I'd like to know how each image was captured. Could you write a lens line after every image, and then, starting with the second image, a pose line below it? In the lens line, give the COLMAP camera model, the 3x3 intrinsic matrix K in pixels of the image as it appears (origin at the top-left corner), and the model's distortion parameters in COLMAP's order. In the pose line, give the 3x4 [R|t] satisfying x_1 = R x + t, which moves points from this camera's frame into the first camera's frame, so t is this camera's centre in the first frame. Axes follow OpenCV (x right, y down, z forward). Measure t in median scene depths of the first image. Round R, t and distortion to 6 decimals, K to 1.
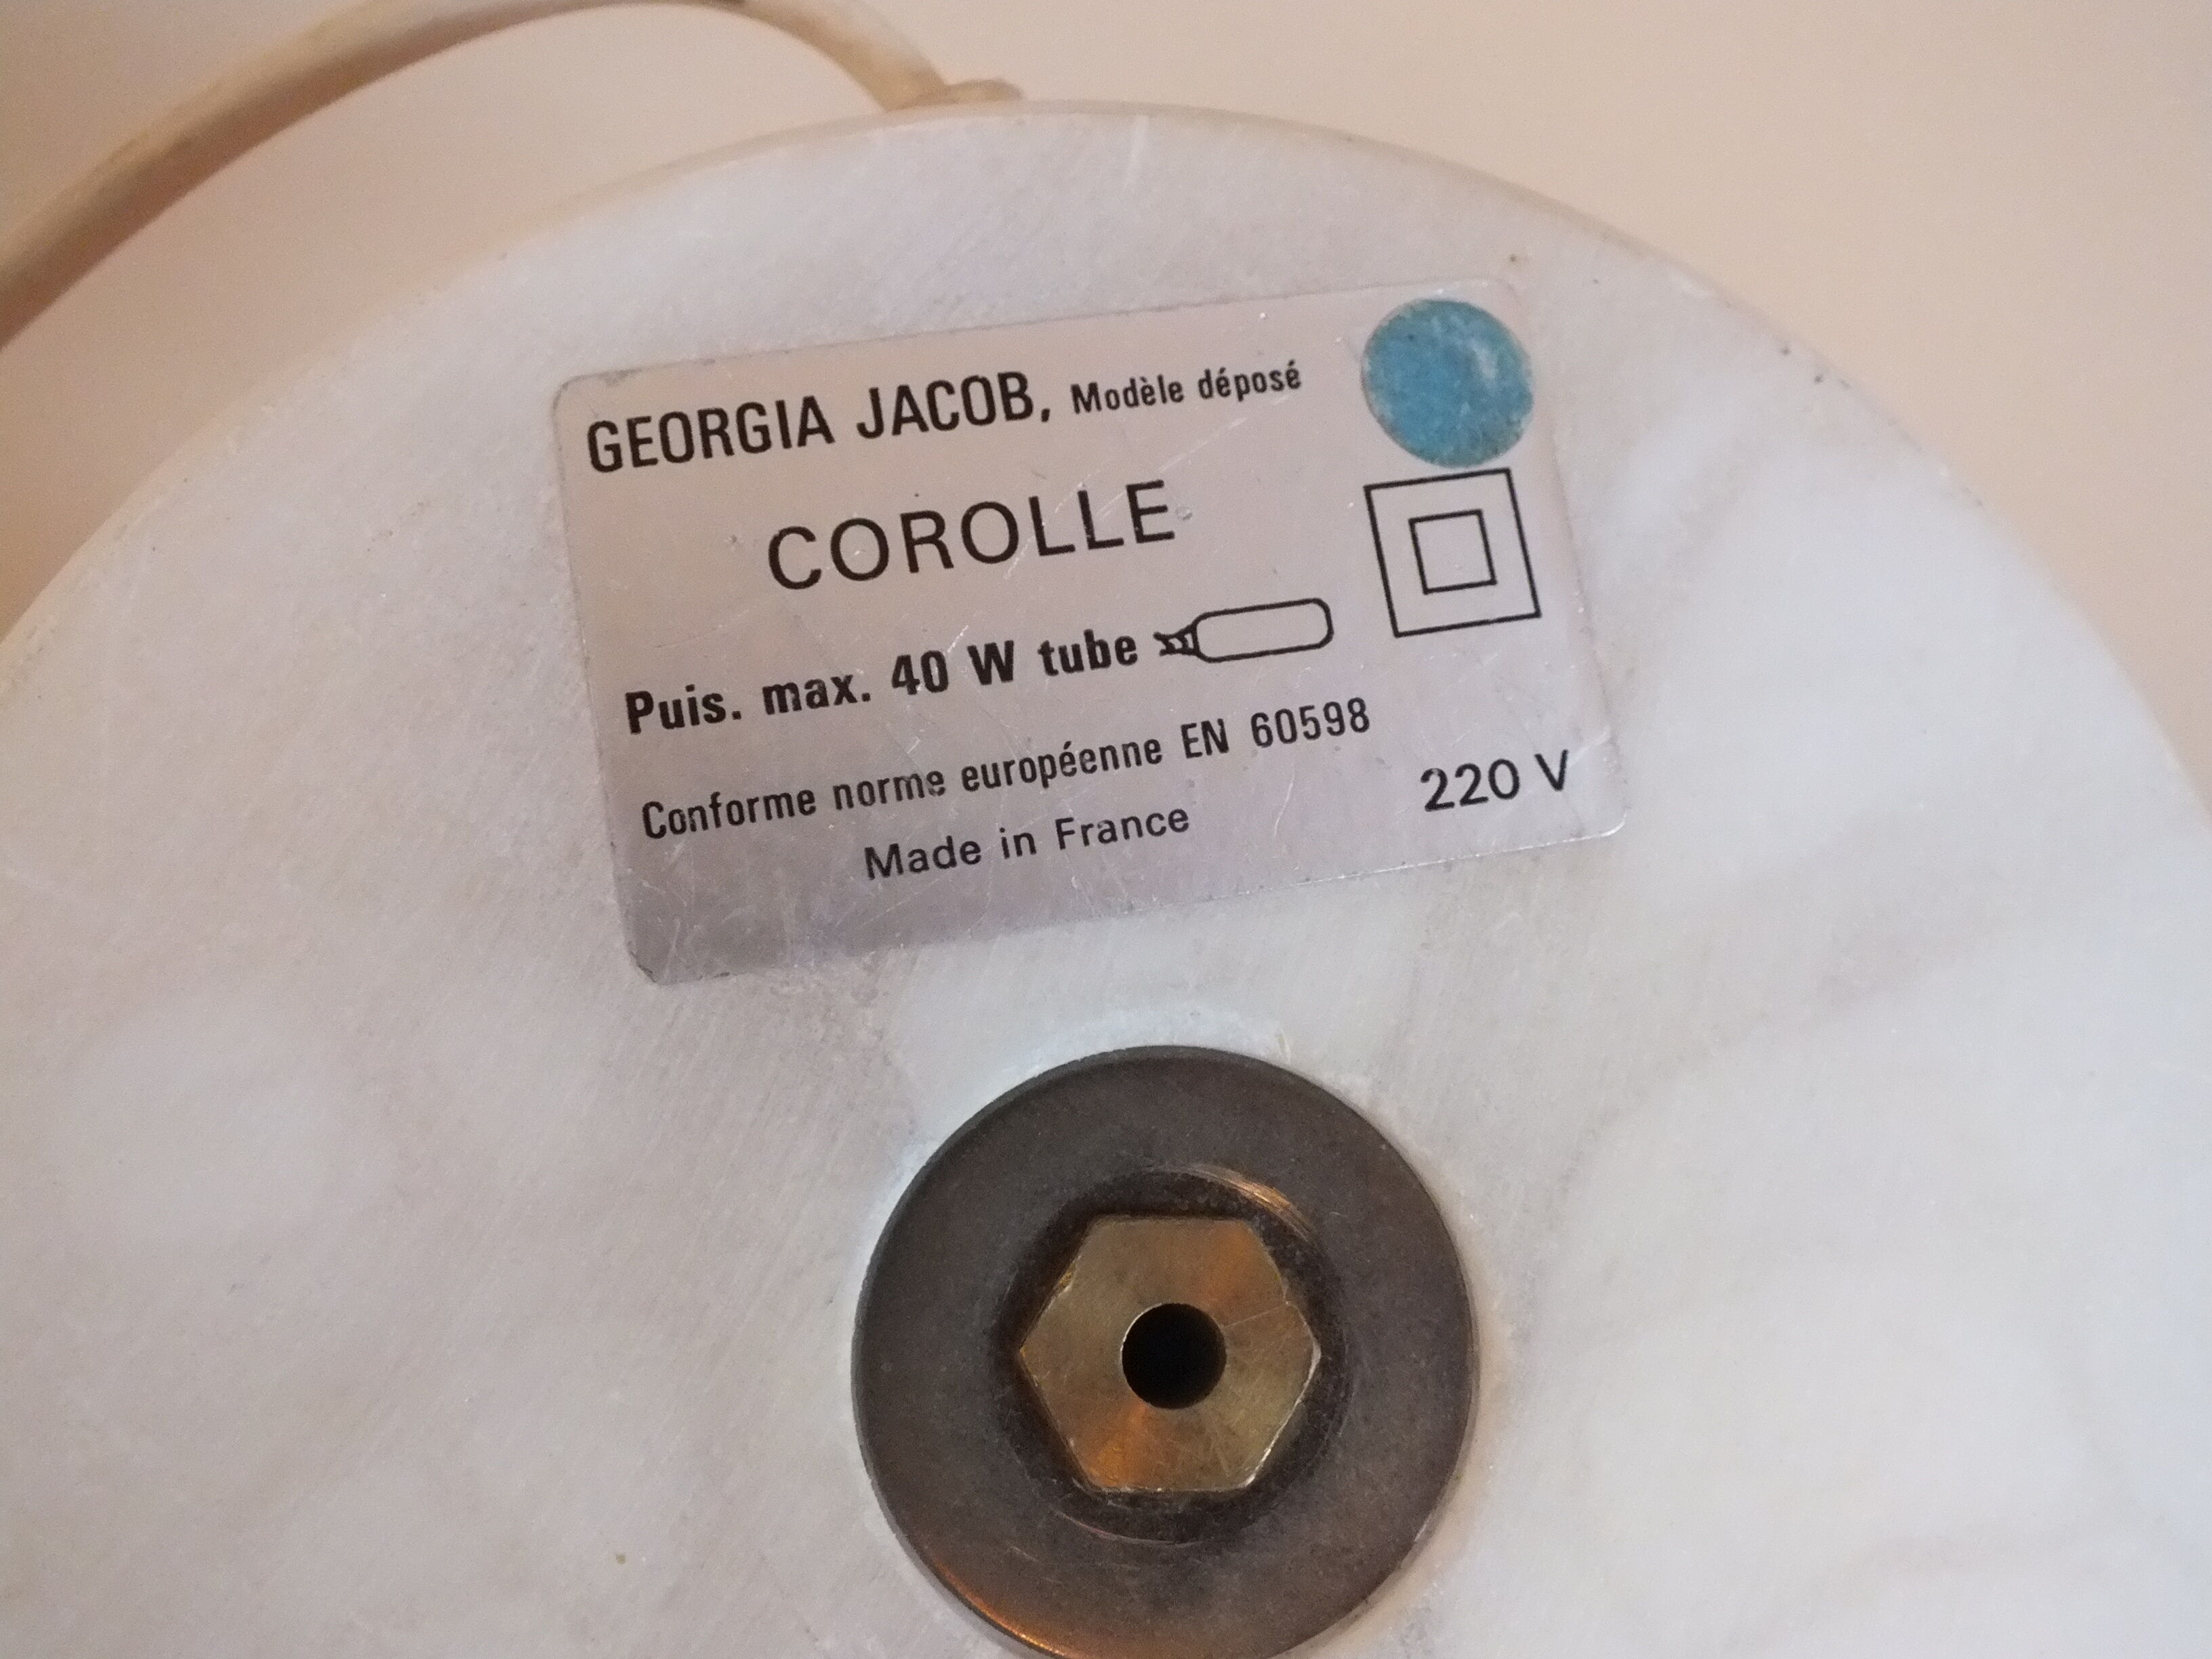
lens RADIAL K [[2283.6, 0, 1106.0], [0, 2283.6, 829.5], [0, 0, 1]] dist [-0.165414, 0.000415]
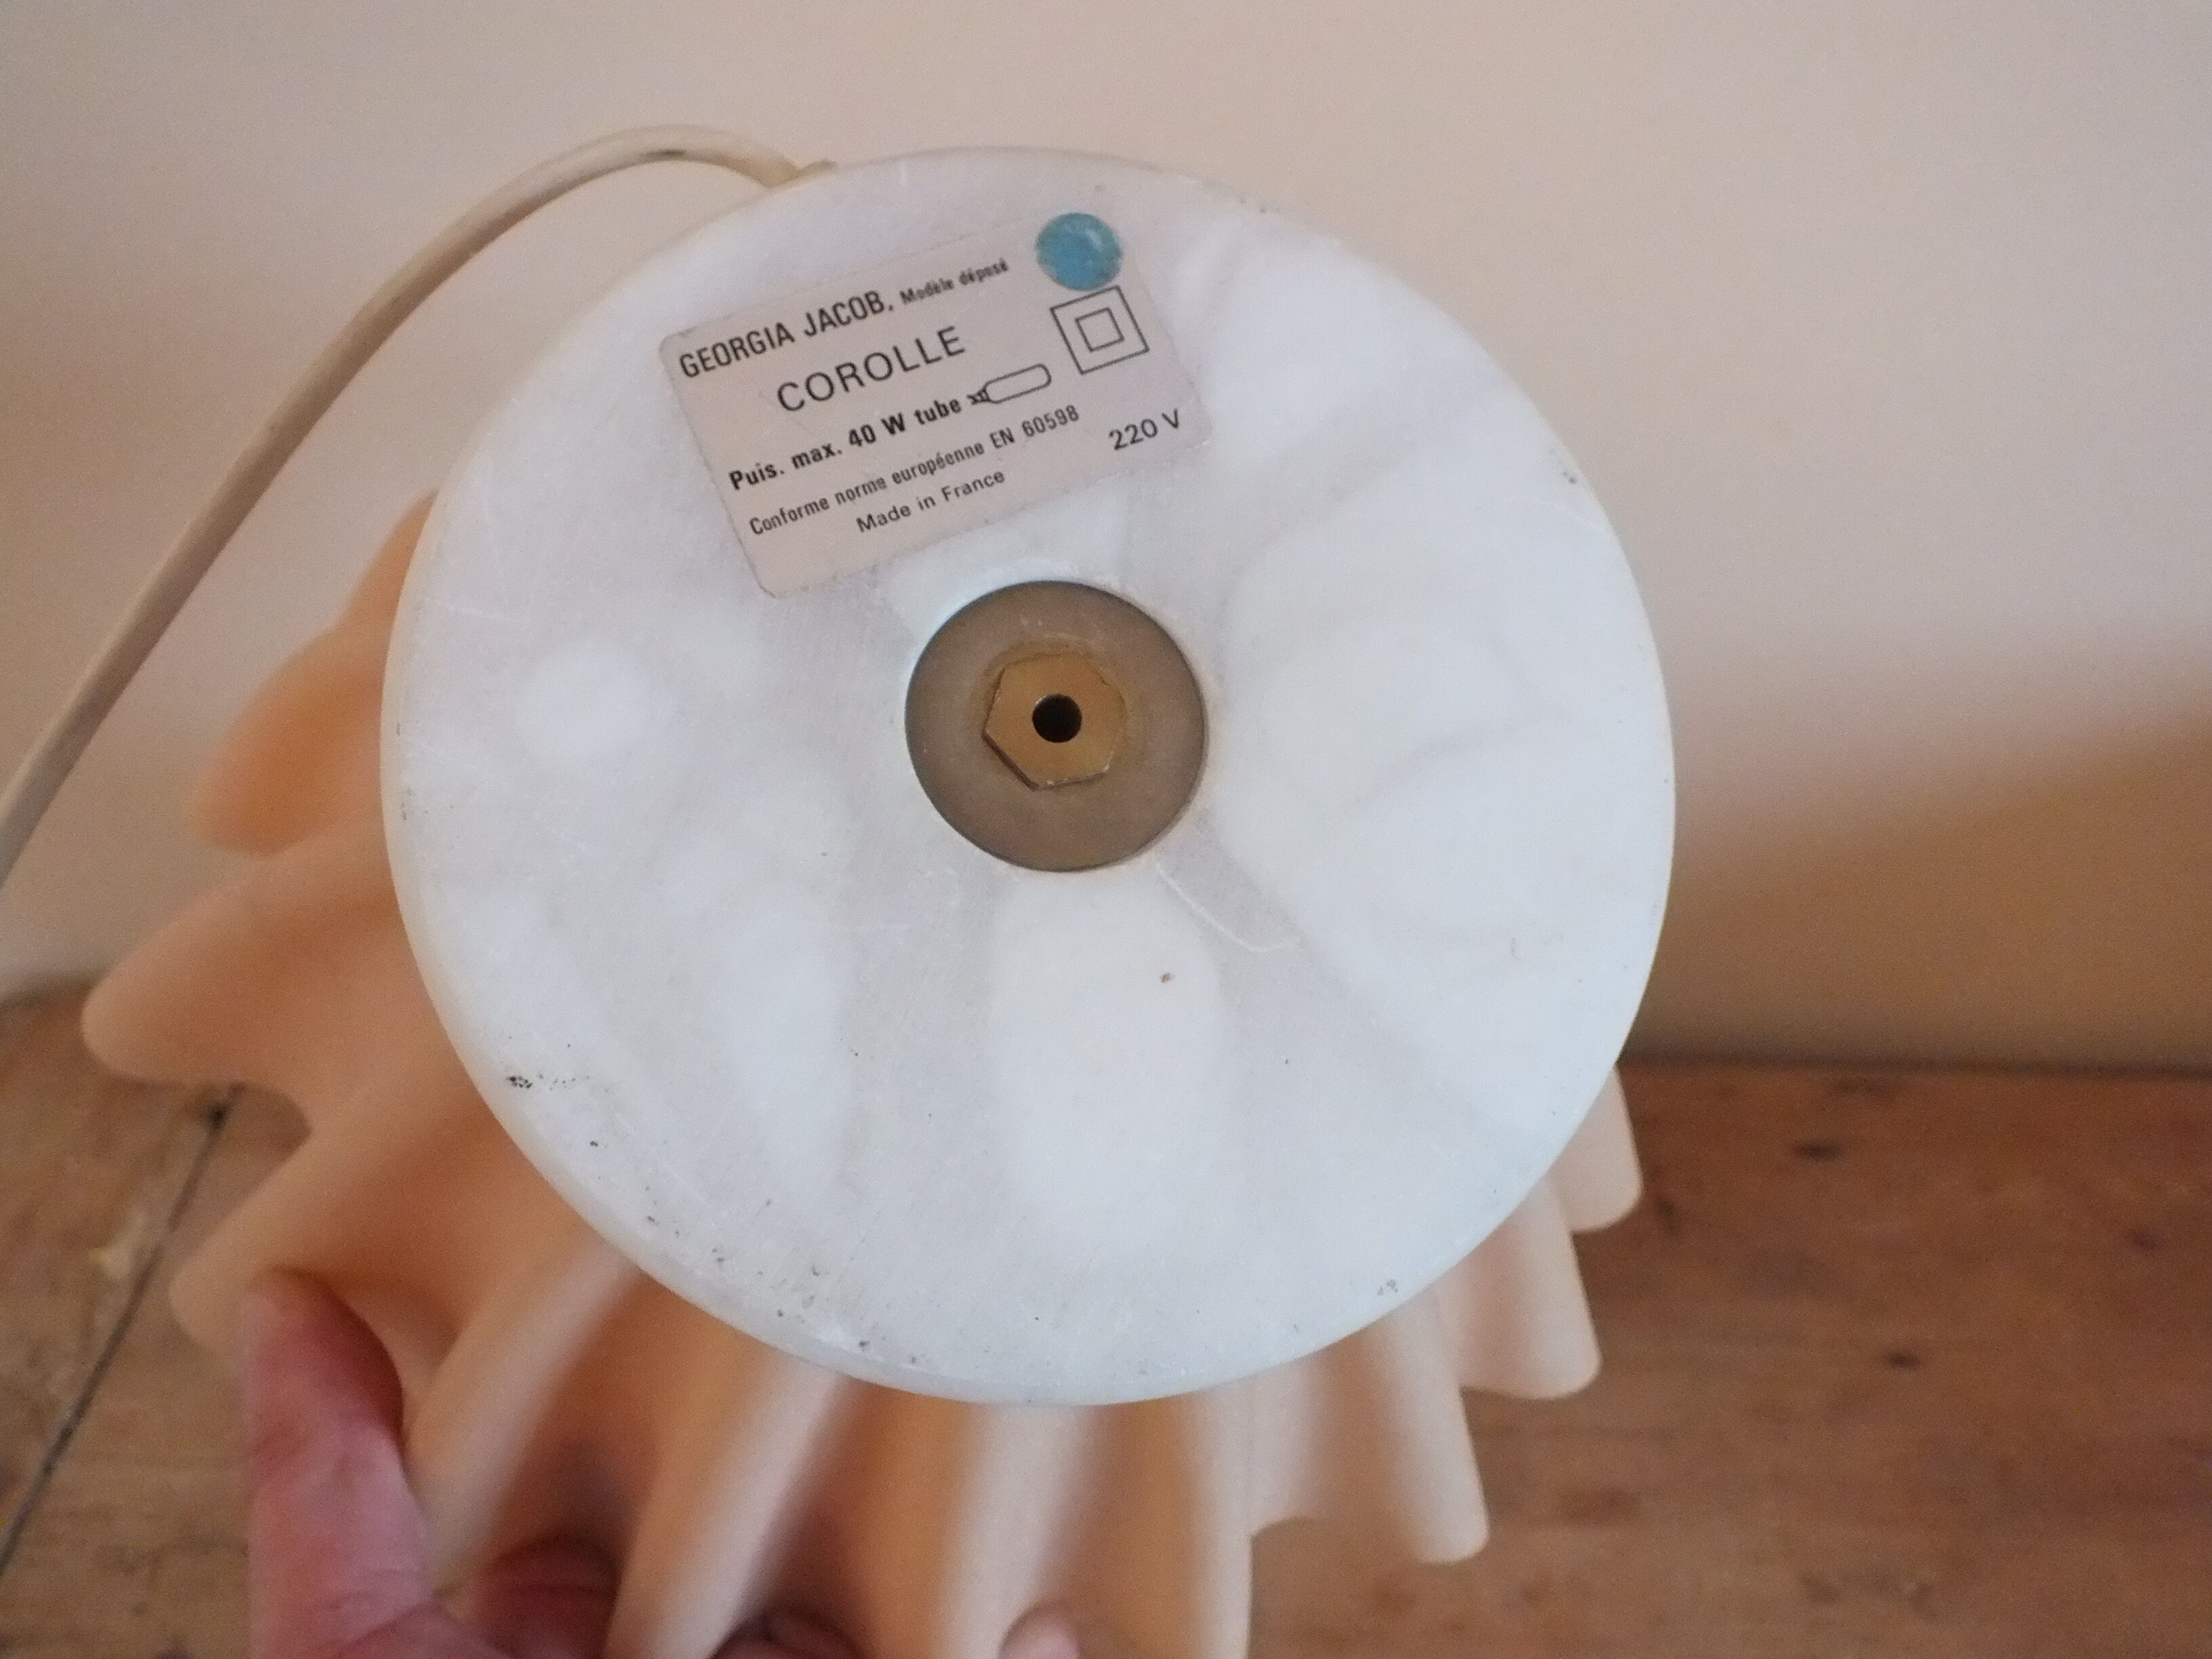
lens RADIAL K [[2250.8, 0, 1106.0], [0, 2250.8, 829.5], [0, 0, 1]] dist [-0.226545, 0.006495]
pose [[0.969328, -0.235104, 0.071622, -0.094215], [0.236446, 0.971585, -0.010758, 0.350093], [-0.067057, 0.027363, 0.997374, -1.022333]]
